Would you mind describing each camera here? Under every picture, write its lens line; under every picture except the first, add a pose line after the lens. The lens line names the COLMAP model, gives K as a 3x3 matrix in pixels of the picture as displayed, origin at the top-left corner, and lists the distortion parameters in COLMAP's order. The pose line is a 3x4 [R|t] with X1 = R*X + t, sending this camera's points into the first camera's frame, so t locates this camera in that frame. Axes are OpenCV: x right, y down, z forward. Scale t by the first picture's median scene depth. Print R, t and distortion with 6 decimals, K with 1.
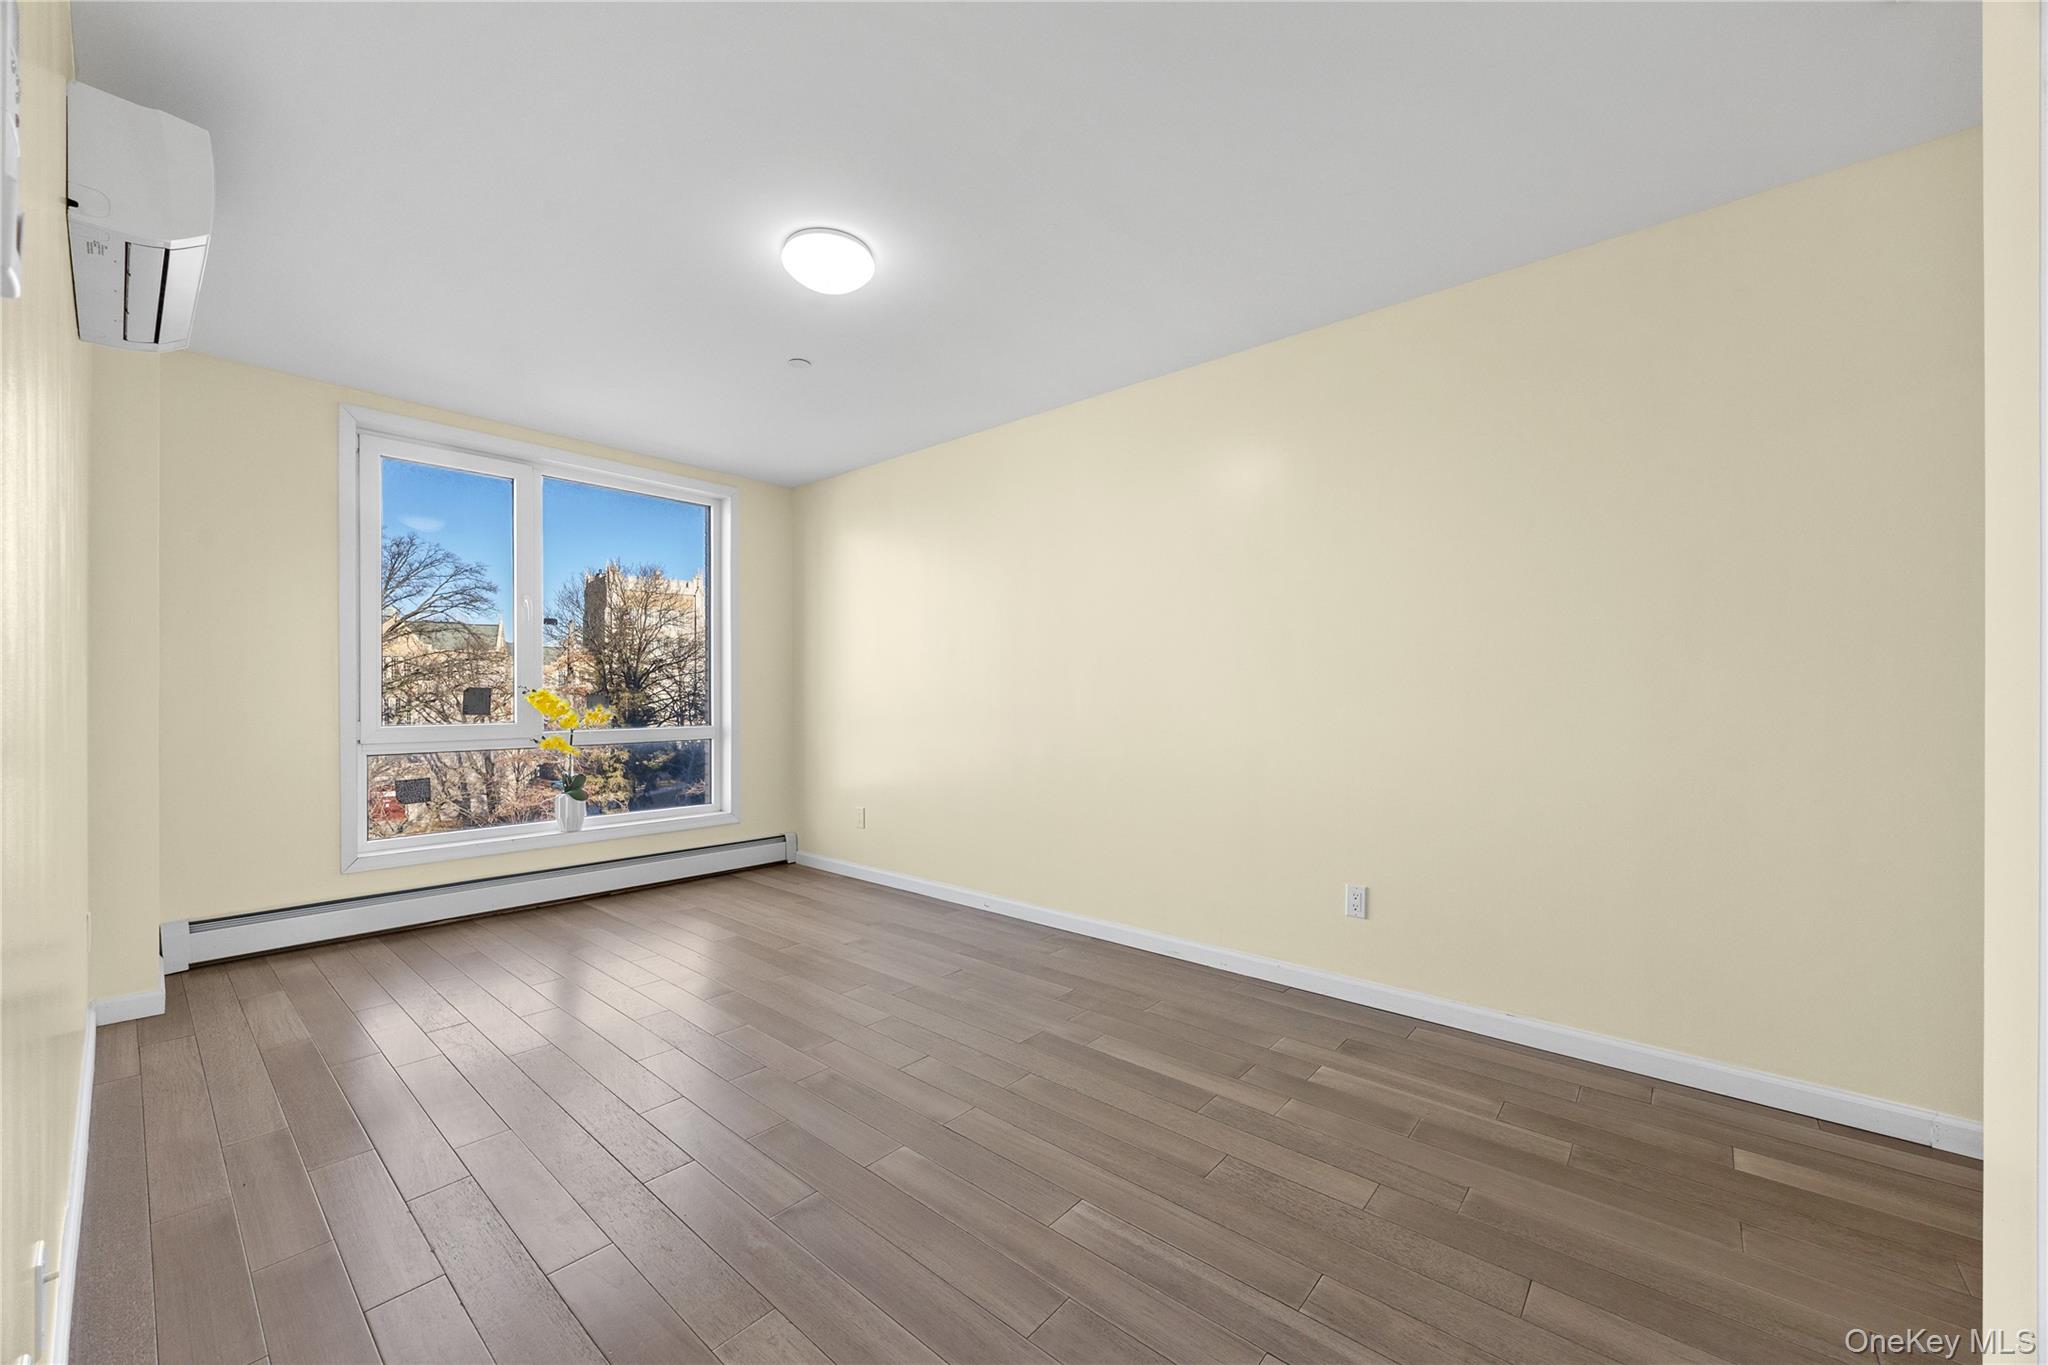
lens RADIAL K [[787.4, 0, 1008.2], [0, 787.4, 689.7], [0, 0, 1]] dist [-0.001969, 0.001550]
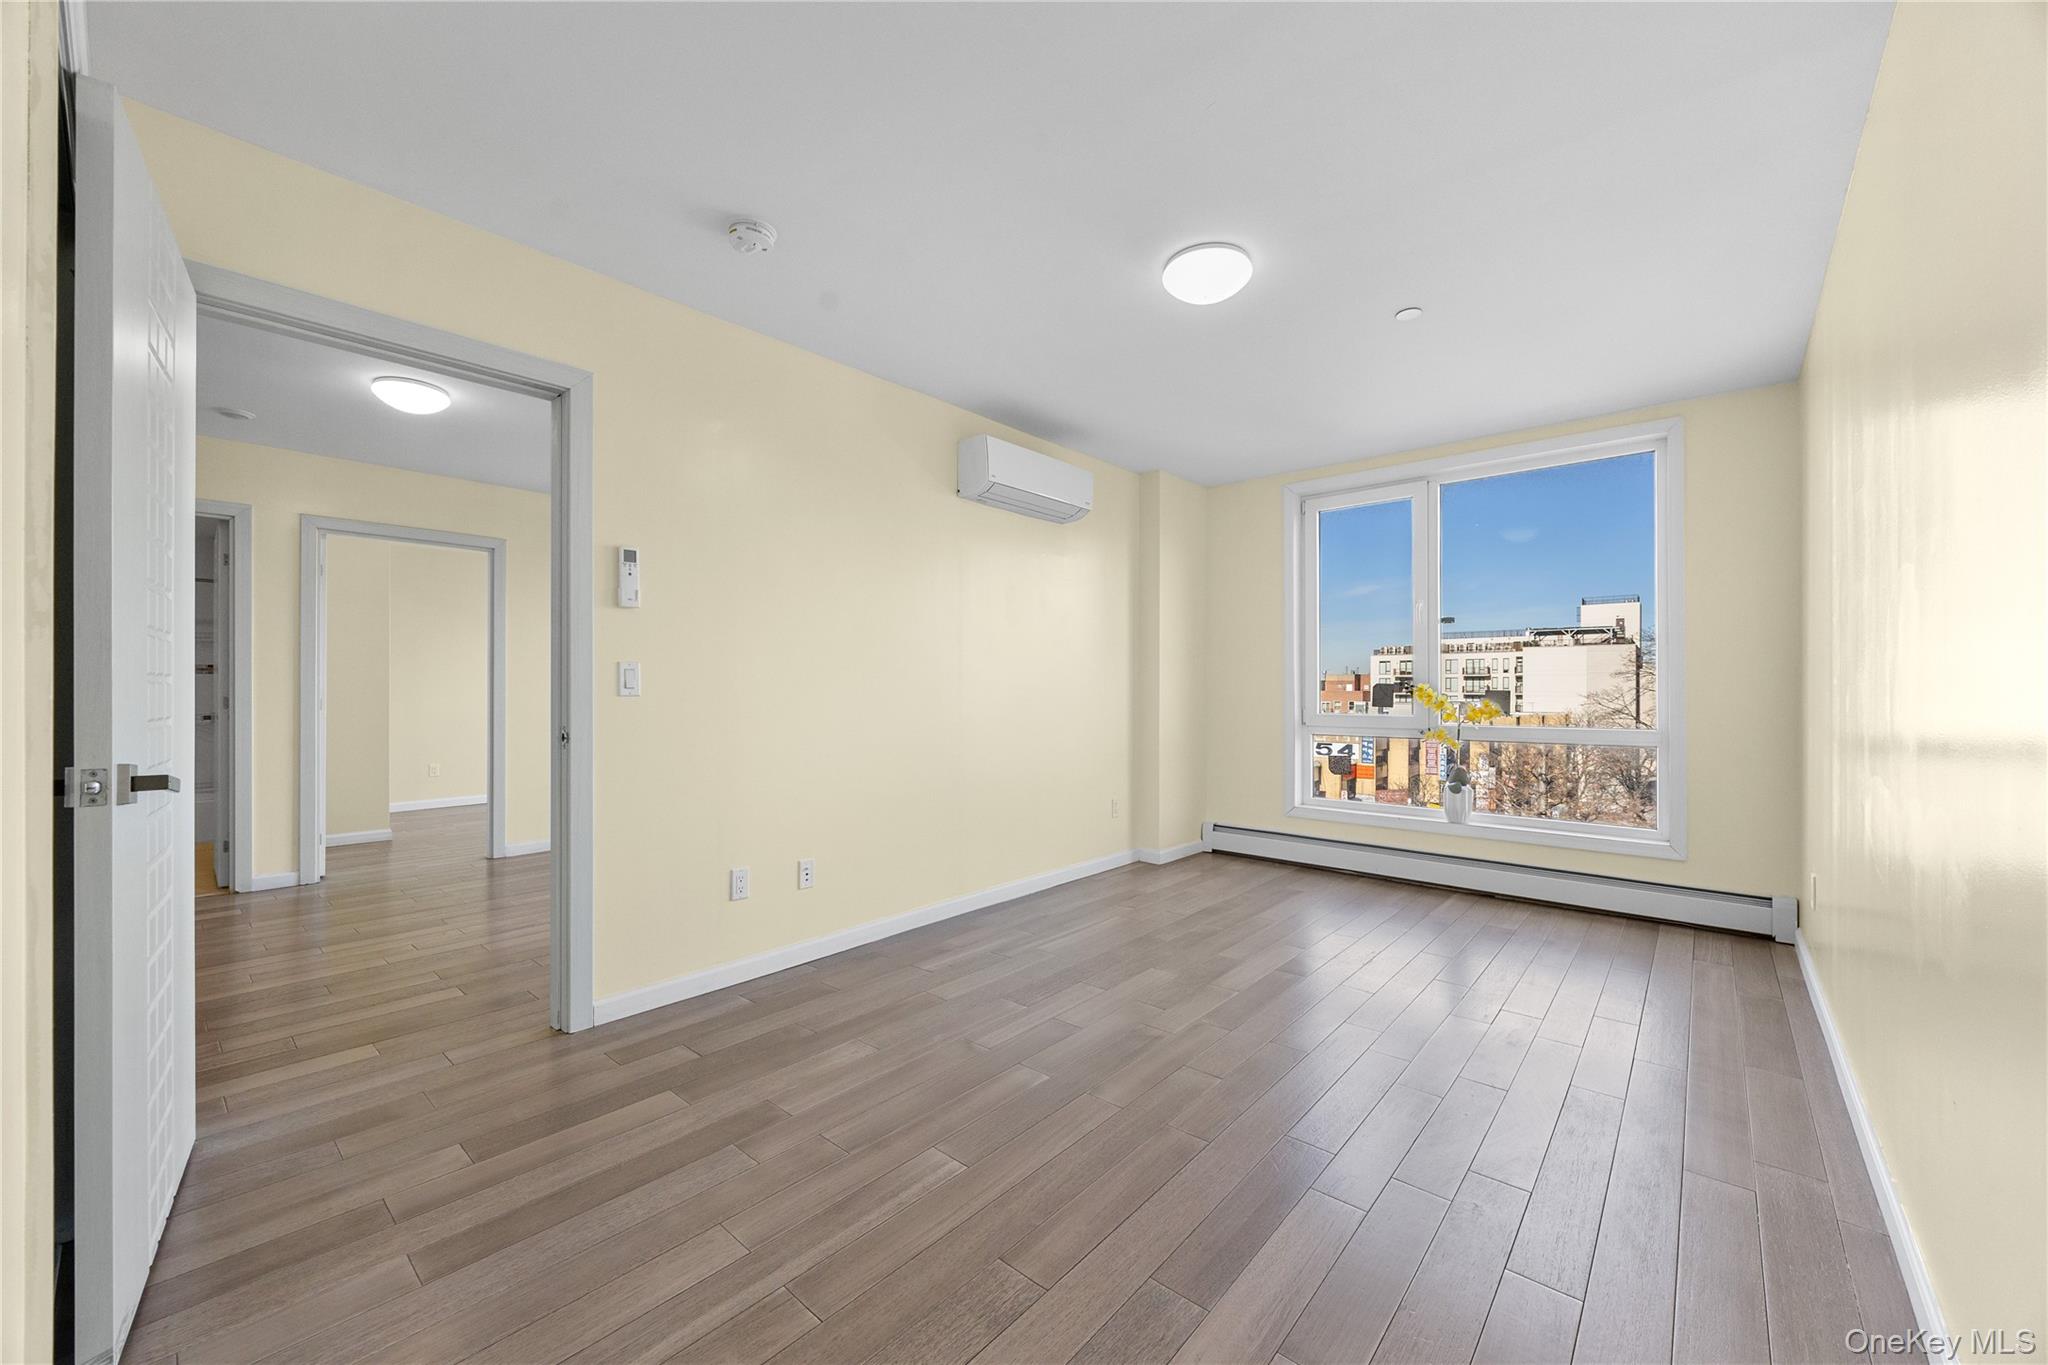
lens RADIAL K [[787.4, 0, 1045.7], [0, 787.4, 689.1], [0, 0, 1]] dist [-0.001969, 0.001550]
pose [[0.013801, -0.001890, -0.999903, 0.749544], [0.004580, 0.999988, -0.001827, 0.006170], [0.999894, -0.004555, 0.013810, 0.710958]]
